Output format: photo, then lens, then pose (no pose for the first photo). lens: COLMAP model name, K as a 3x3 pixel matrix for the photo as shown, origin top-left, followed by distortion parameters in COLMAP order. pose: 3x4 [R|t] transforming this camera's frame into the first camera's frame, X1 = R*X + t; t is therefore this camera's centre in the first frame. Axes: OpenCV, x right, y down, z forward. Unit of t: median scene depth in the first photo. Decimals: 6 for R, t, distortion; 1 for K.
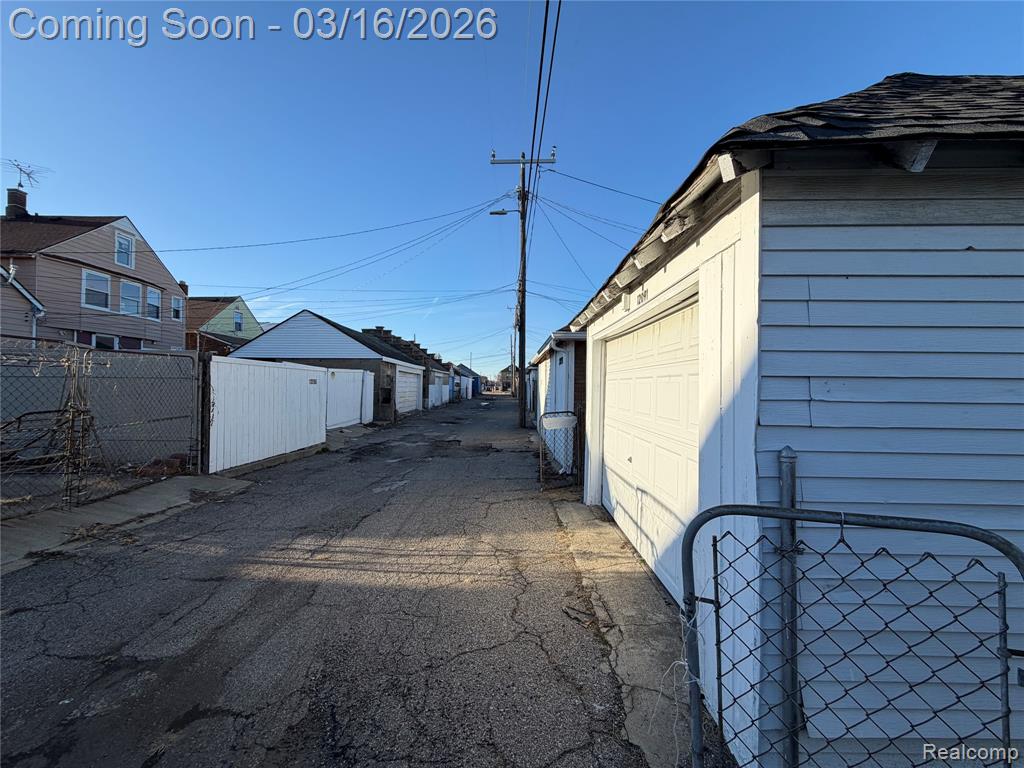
lens RADIAL K [[409.5, 0, 509.5], [0, 409.5, 384.6], [0, 0, 1]] dist [0.002547, 0.000307]
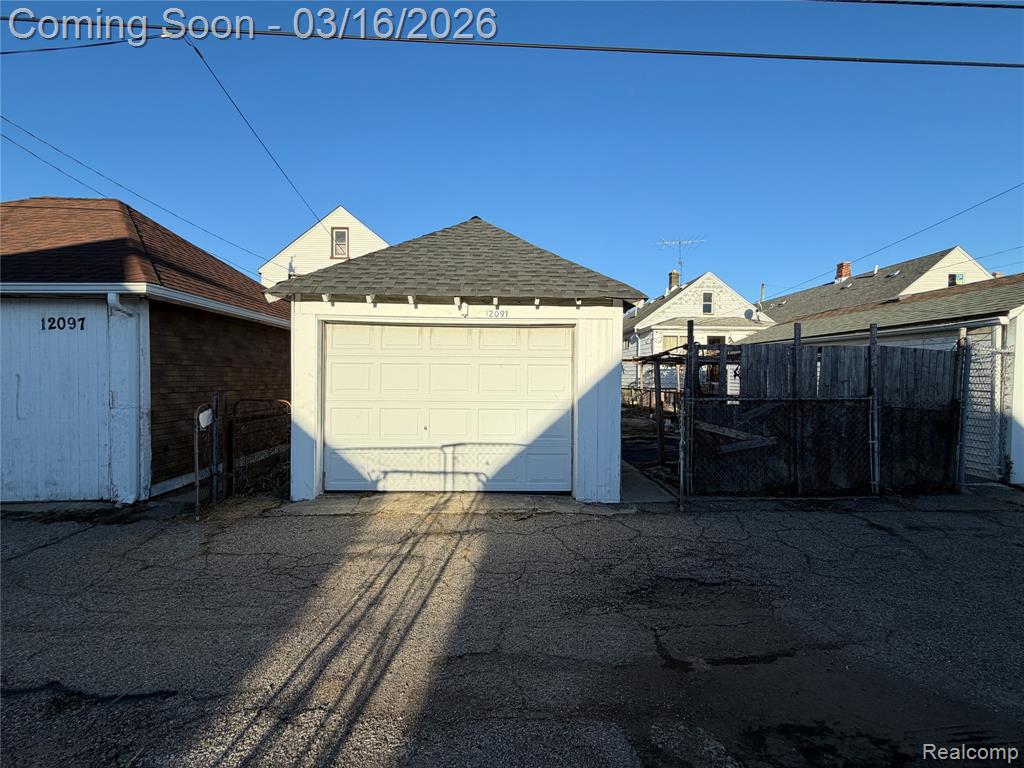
lens RADIAL K [[409.5, 0, 513.6], [0, 409.5, 379.8], [0, 0, 1]] dist [0.002547, 0.000307]
pose [[-0.042991, -0.017491, 0.998922, -1.059886], [-0.010713, 0.999797, 0.017046, 0.009958], [-0.999018, -0.009969, -0.043169, 0.849365]]
